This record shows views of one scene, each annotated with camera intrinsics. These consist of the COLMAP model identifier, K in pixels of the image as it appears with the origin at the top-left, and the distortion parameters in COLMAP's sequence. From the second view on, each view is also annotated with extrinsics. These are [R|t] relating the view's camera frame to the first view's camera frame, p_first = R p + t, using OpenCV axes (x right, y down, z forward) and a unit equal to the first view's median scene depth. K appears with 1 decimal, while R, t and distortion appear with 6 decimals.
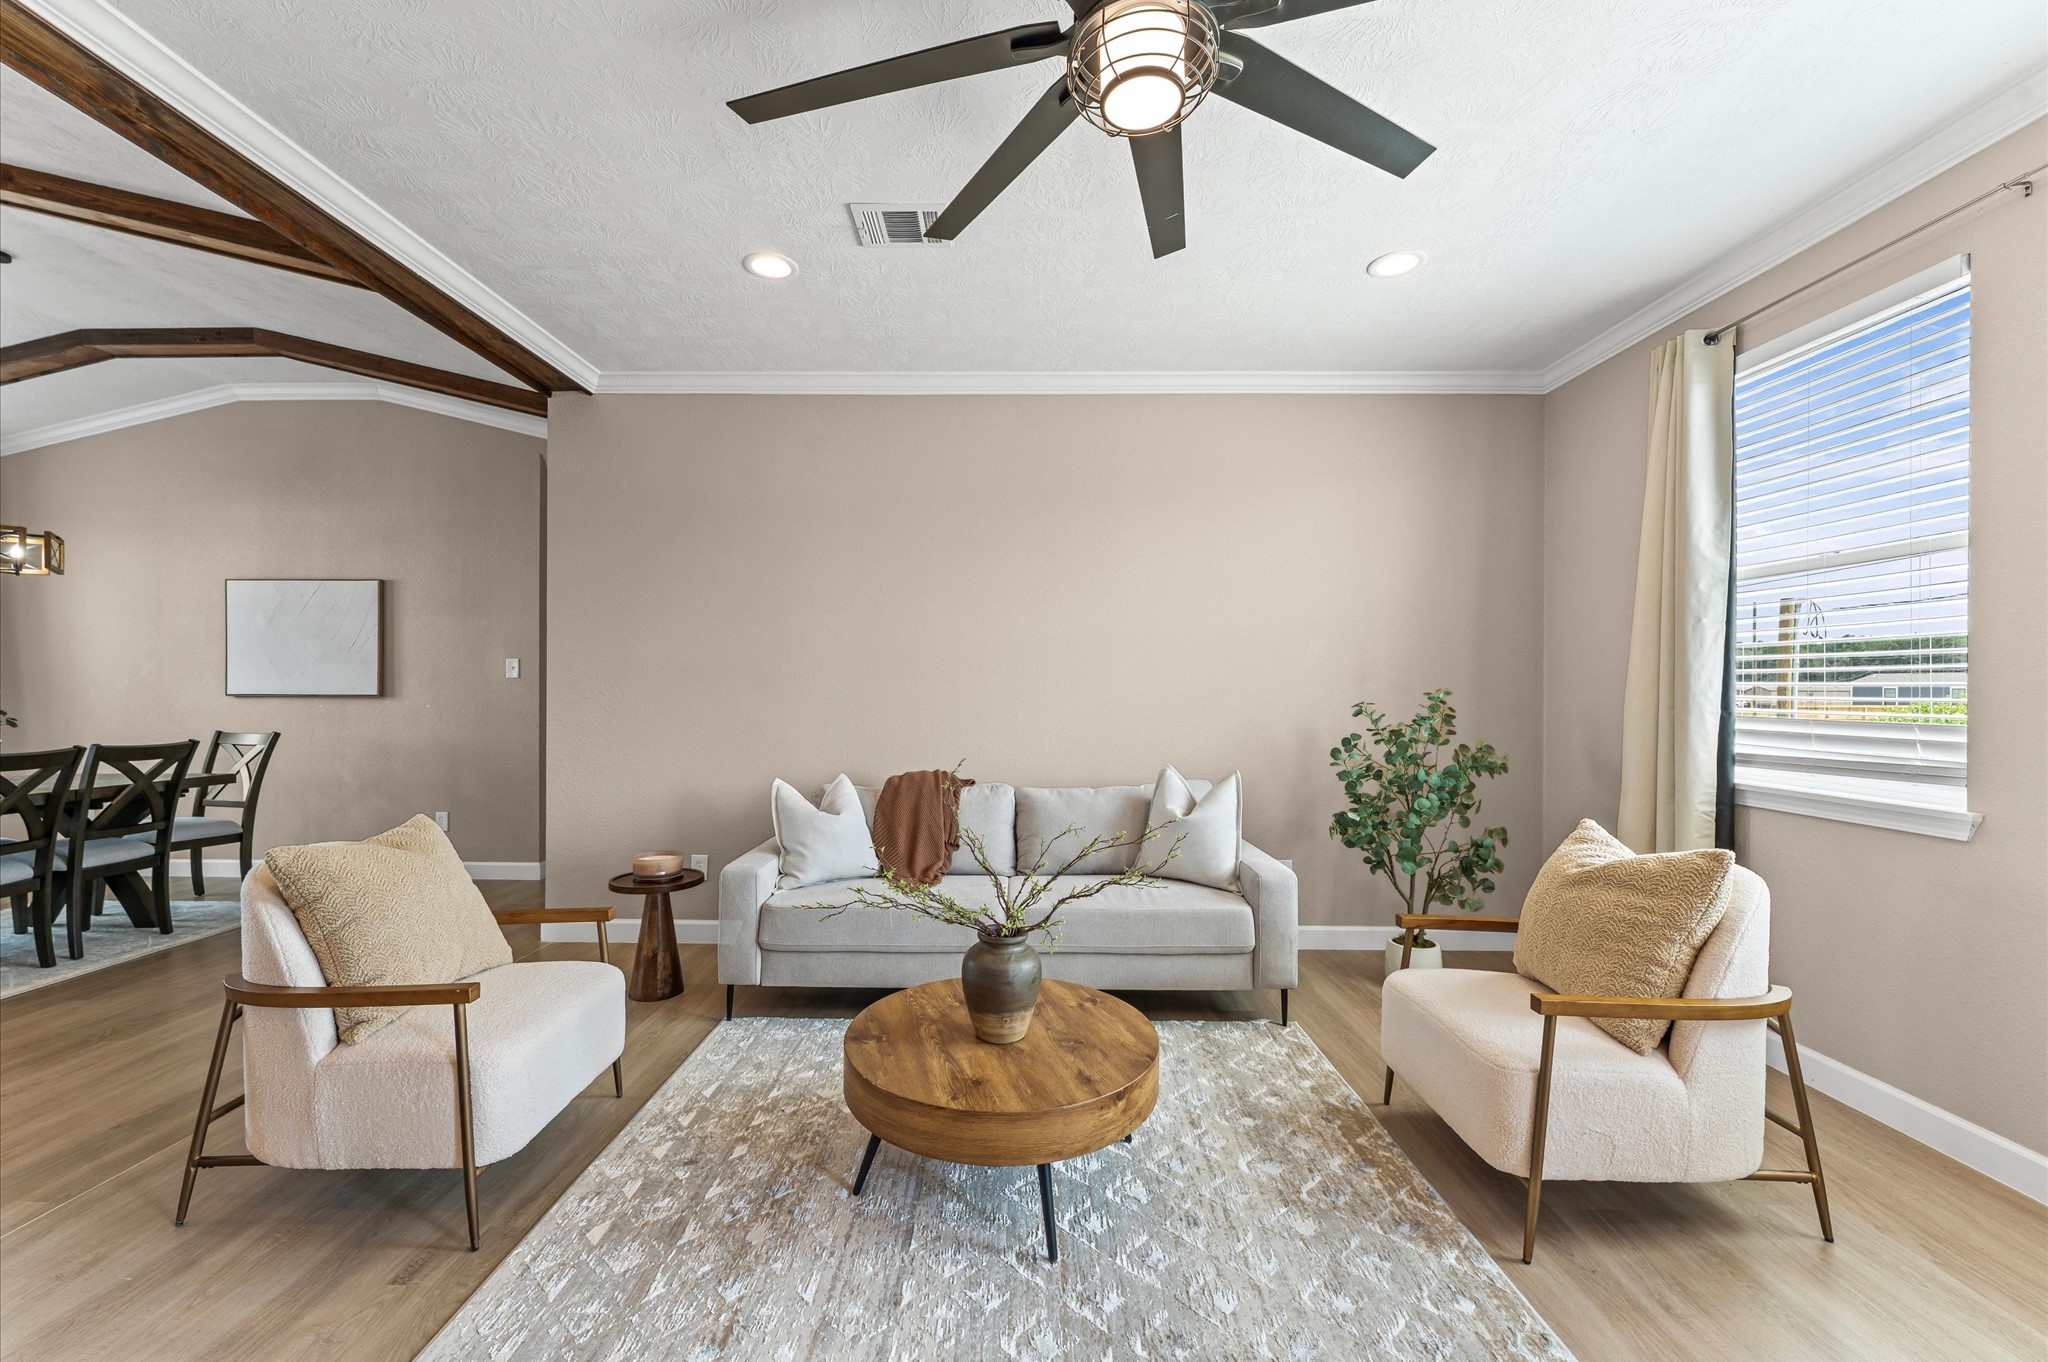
lens RADIAL K [[816.8, 0, 1014.2], [0, 816.8, 690.0], [0, 0, 1]] dist [-0.003194, -0.000277]
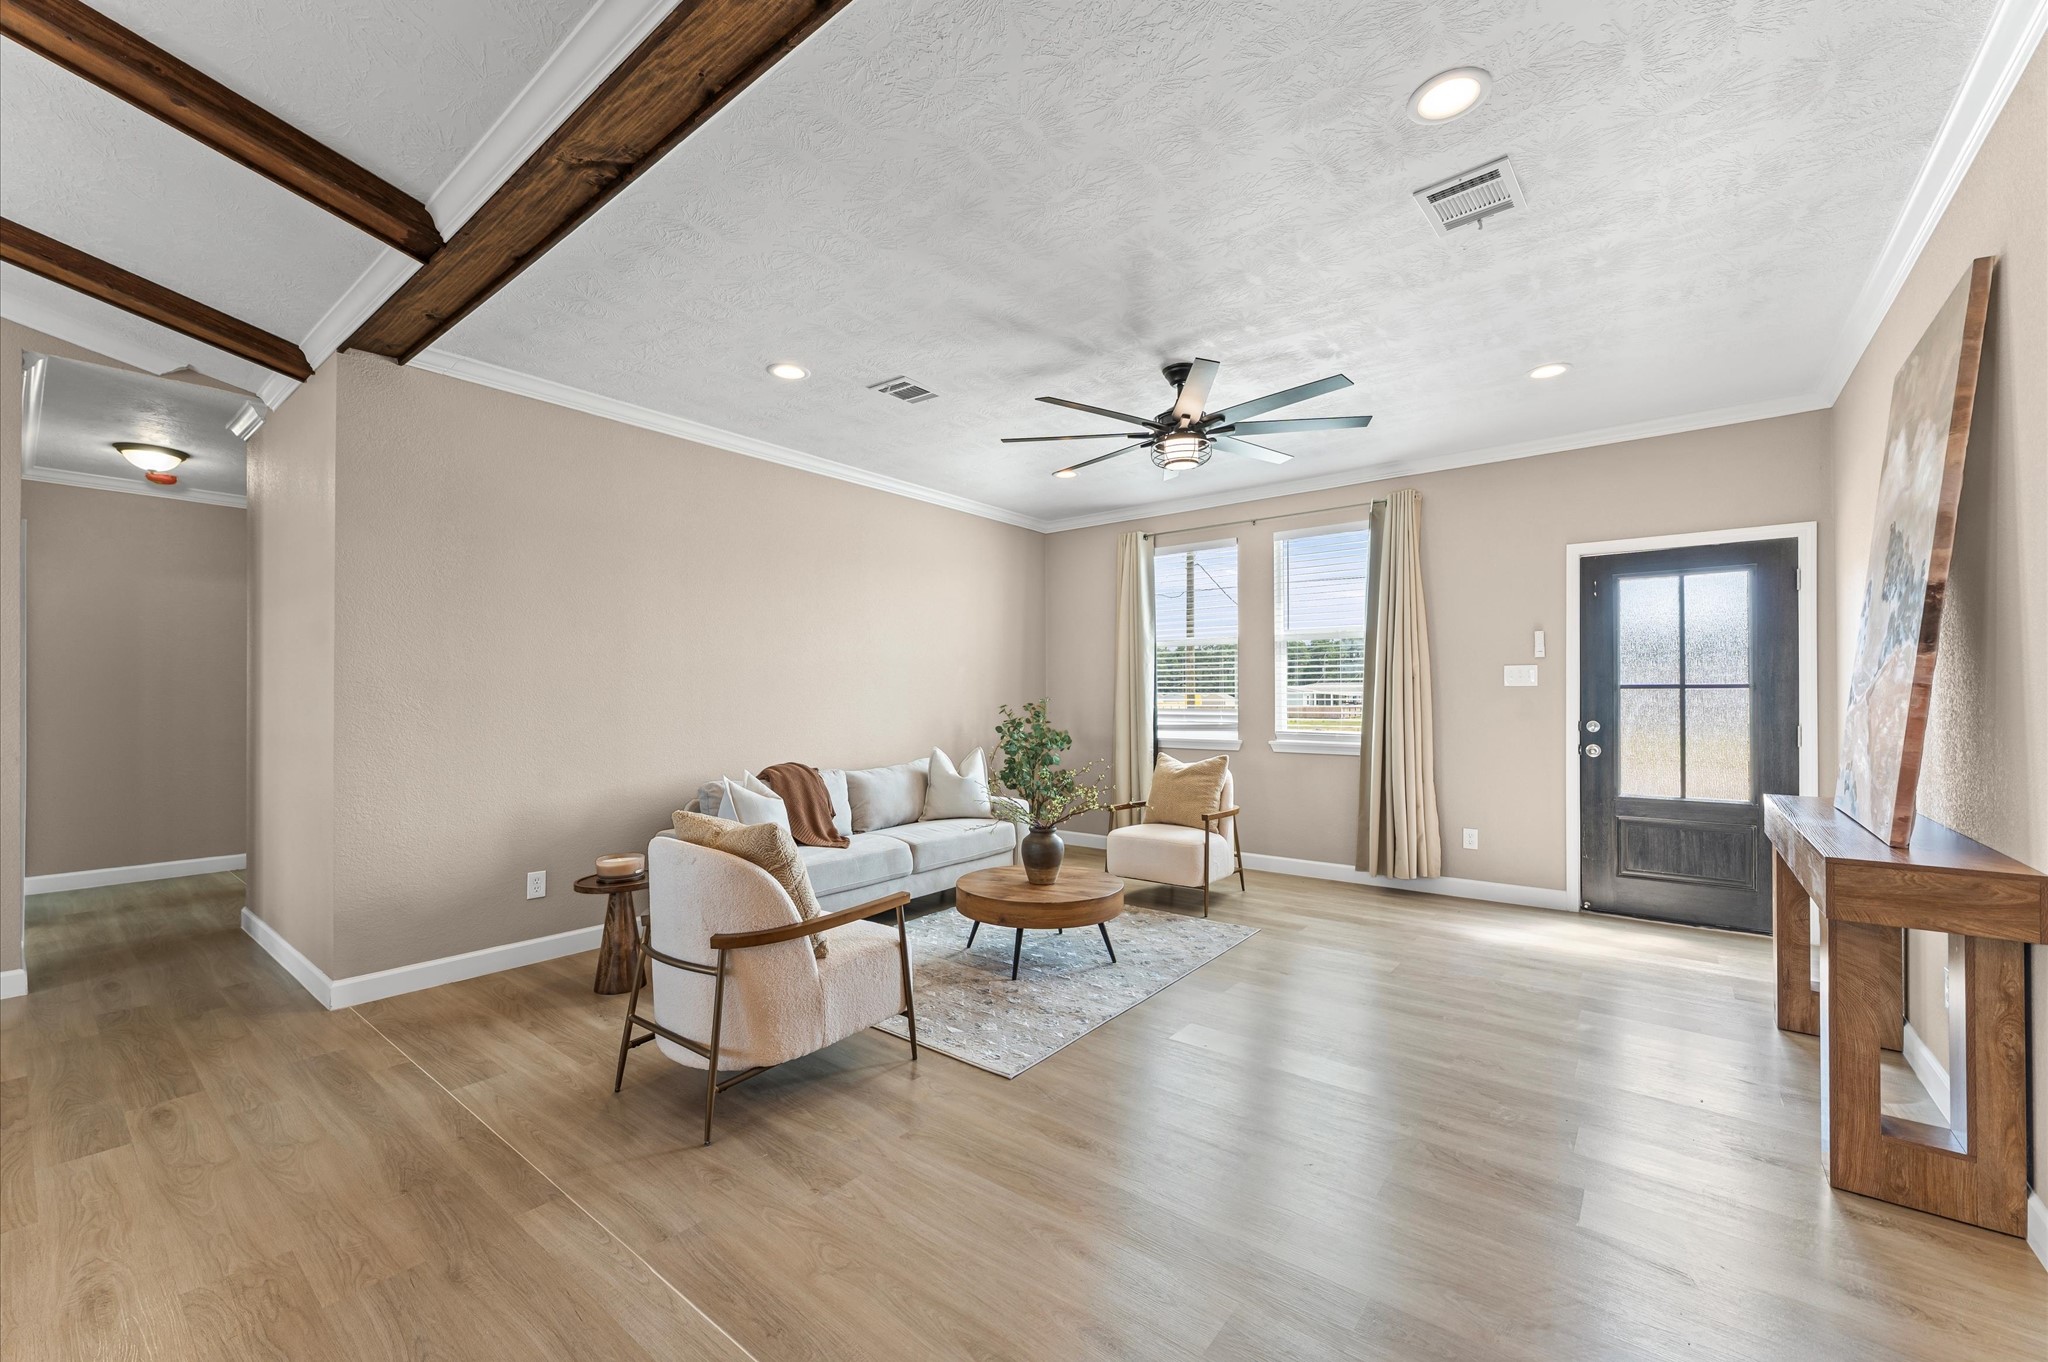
lens RADIAL K [[813.4, 0, 1018.9], [0, 813.4, 707.7], [0, 0, 1]] dist [0.022281, -0.000035]
pose [[0.611181, -0.017522, 0.791297, -0.939445], [0.008511, 0.999843, 0.015566, -0.006929], [-0.791445, -0.002779, 0.611234, -0.063799]]
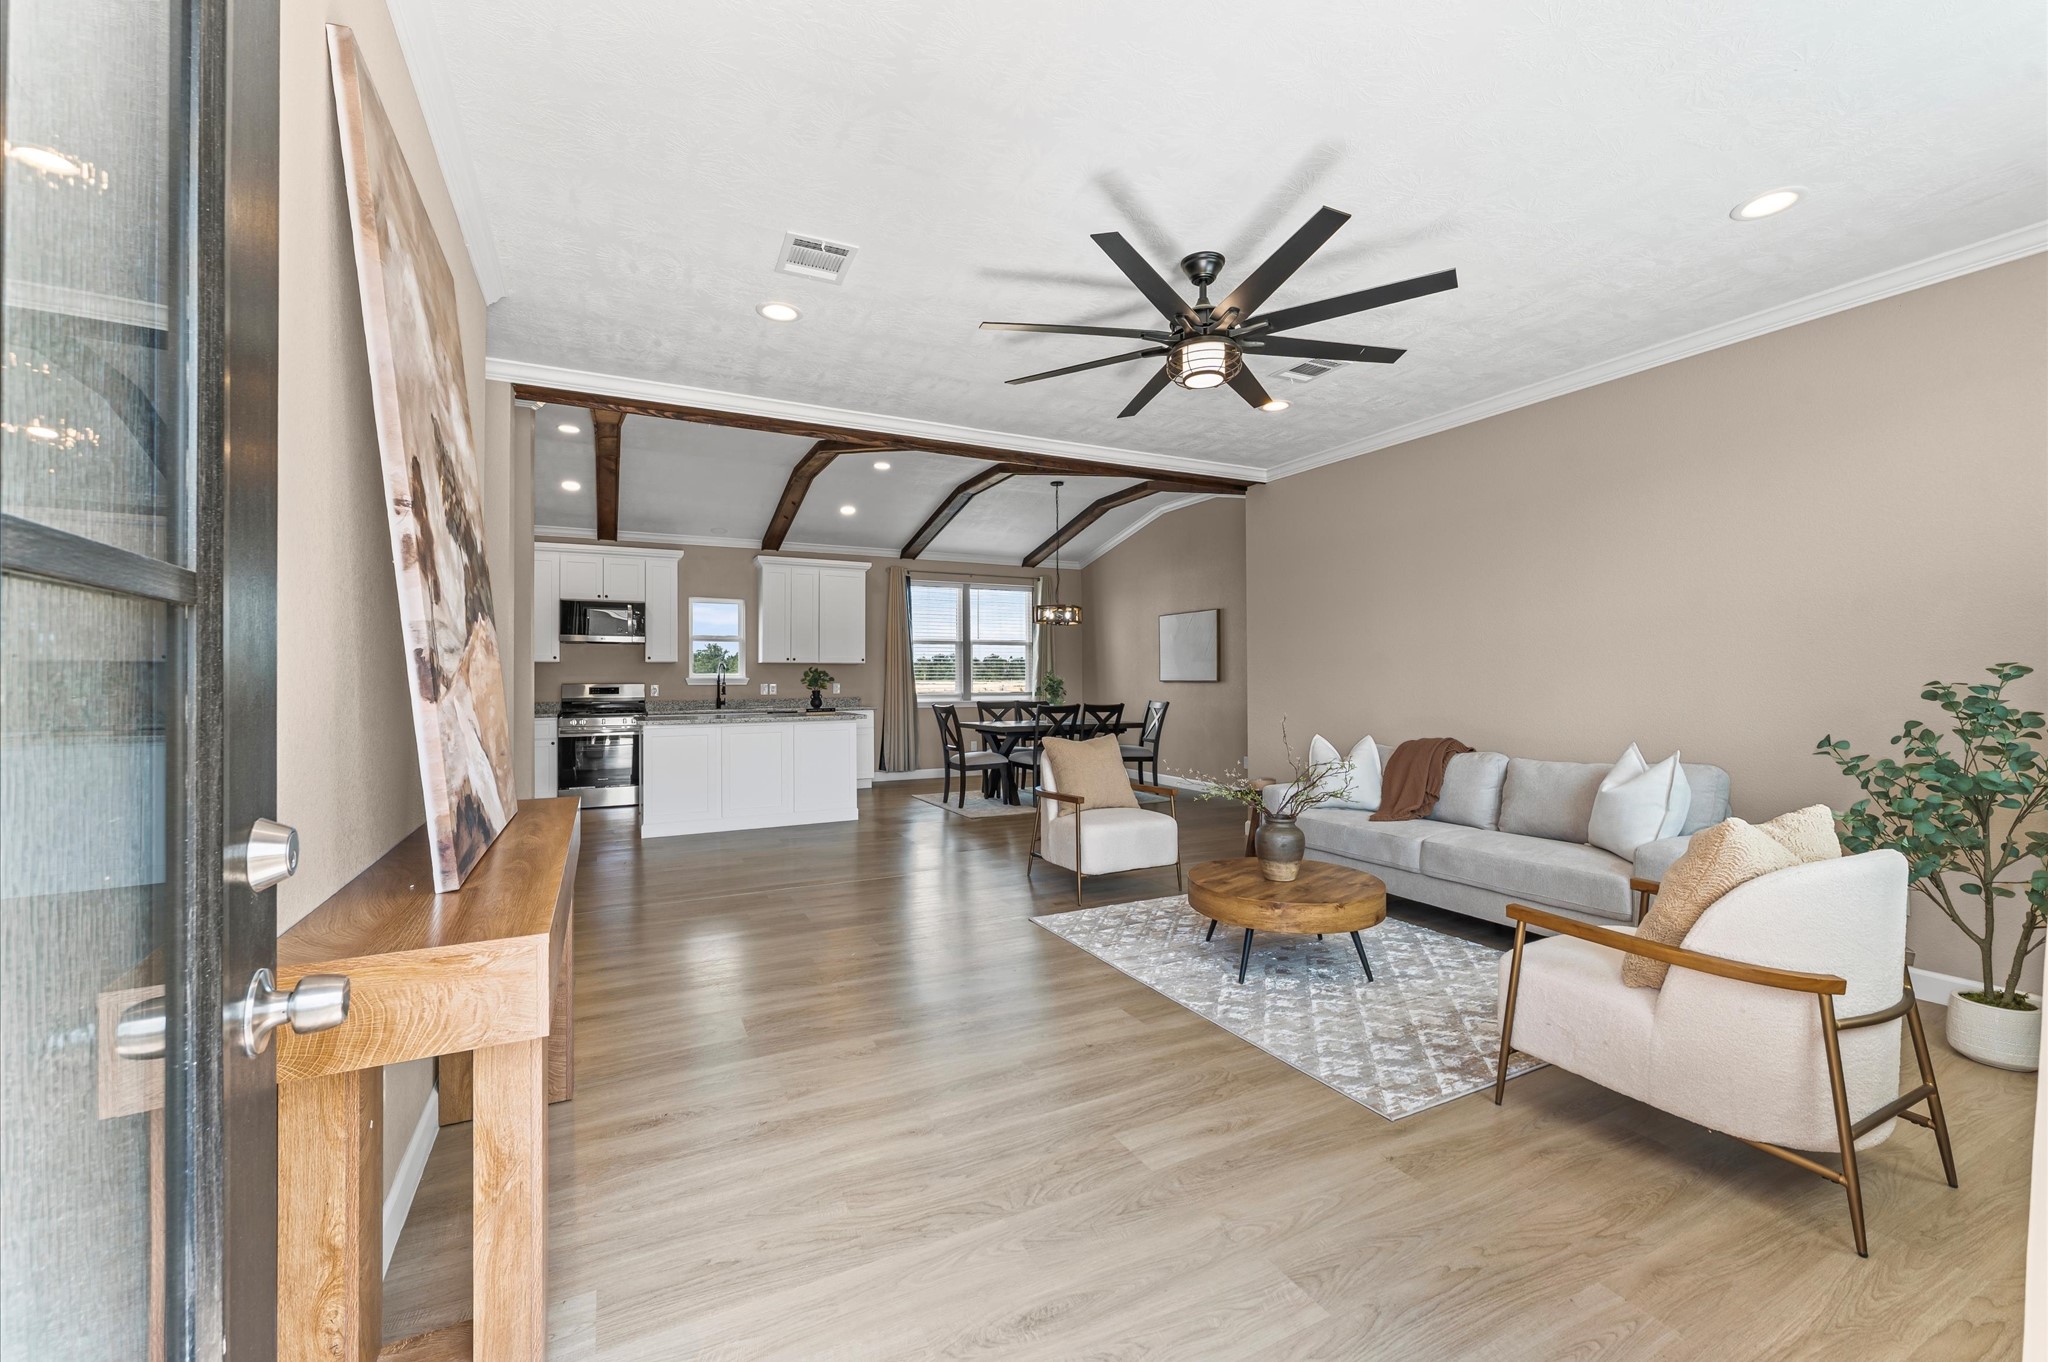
lens RADIAL K [[816.8, 0, 1014.2], [0, 816.8, 690.0], [0, 0, 1]] dist [-0.003194, -0.000277]
pose [[0.453365, 0.004862, -0.891312, 0.751901], [0.007062, 0.999934, 0.009046, 0.011056], [0.891297, -0.010396, 0.453301, -0.145876]]
